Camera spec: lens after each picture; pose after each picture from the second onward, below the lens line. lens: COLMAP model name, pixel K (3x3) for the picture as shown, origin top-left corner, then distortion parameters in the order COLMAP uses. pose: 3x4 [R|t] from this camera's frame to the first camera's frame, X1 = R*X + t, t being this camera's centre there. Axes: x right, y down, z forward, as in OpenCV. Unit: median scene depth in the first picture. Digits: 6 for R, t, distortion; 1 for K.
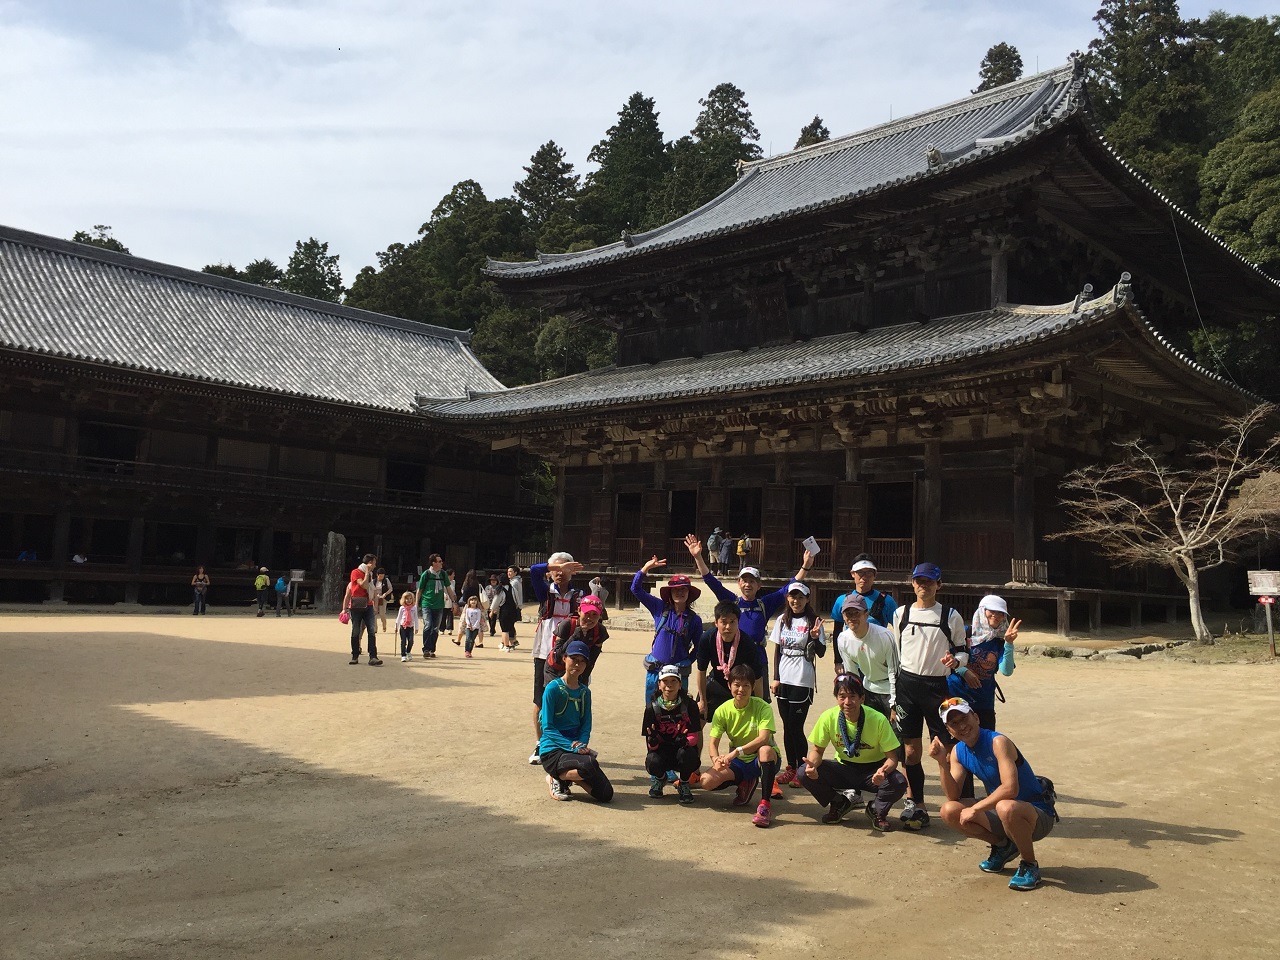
lens RADIAL K [[1078.0, 0, 640.0], [0, 1078.0, 480.0], [0, 0, 1]] dist [0.089360, -0.105050]
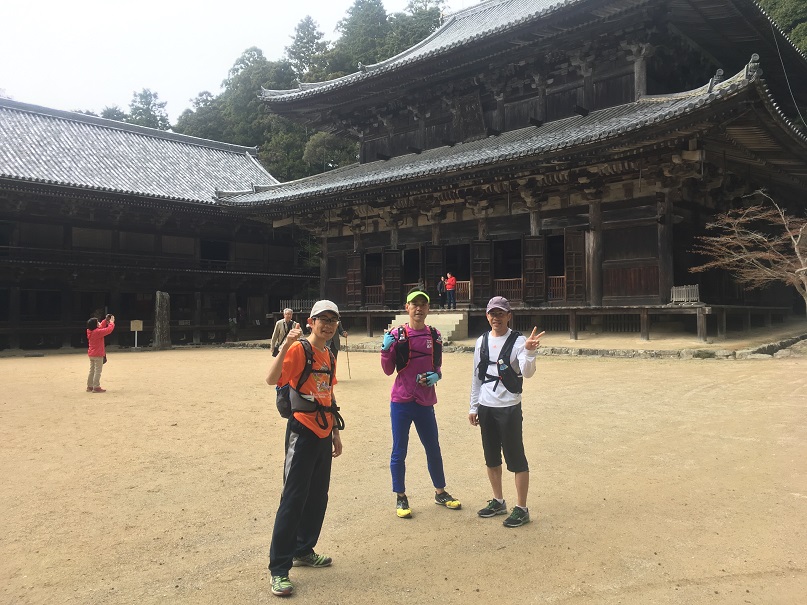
lens RADIAL K [[675.2, 0, 403.5], [0, 675.2, 302.5], [0, 0, 1]] dist [0.075883, -0.080569]
pose [[0.998409, -0.048224, 0.029210, 0.000504], [0.045923, 0.996134, 0.074890, 0.012229], [-0.032708, -0.073430, 0.996764, 0.131857]]
